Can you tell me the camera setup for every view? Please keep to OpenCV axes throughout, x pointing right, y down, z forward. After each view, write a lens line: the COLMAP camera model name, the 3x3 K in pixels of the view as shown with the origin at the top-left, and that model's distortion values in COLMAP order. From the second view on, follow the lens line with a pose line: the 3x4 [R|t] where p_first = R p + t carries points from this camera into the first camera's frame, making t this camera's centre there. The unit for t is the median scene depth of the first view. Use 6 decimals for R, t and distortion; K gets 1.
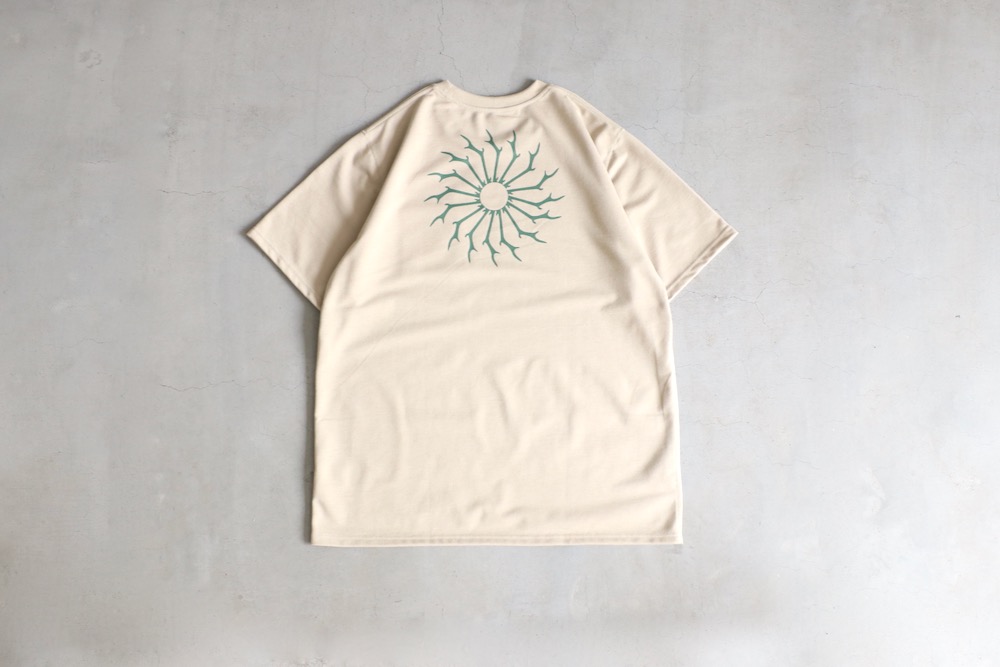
lens RADIAL K [[939.7, 0, 501.6], [0, 939.7, 329.8], [0, 0, 1]] dist [-0.079971, 0.000000]
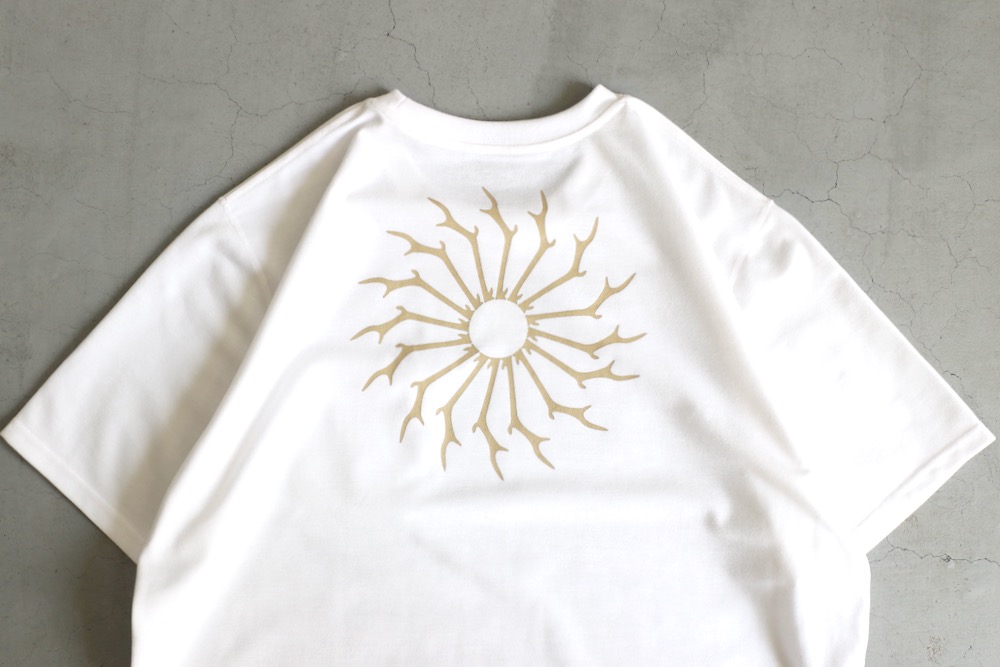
lens RADIAL K [[939.7, 0, 504.4], [0, 939.7, 336.6], [0, 0, 1]] dist [-0.079971, 0.000000]
pose [[0.999935, 0.010902, -0.003244, -0.002099], [-0.010682, 0.998047, 0.061554, -0.172460], [0.003909, -0.061516, 0.998098, 0.514902]]
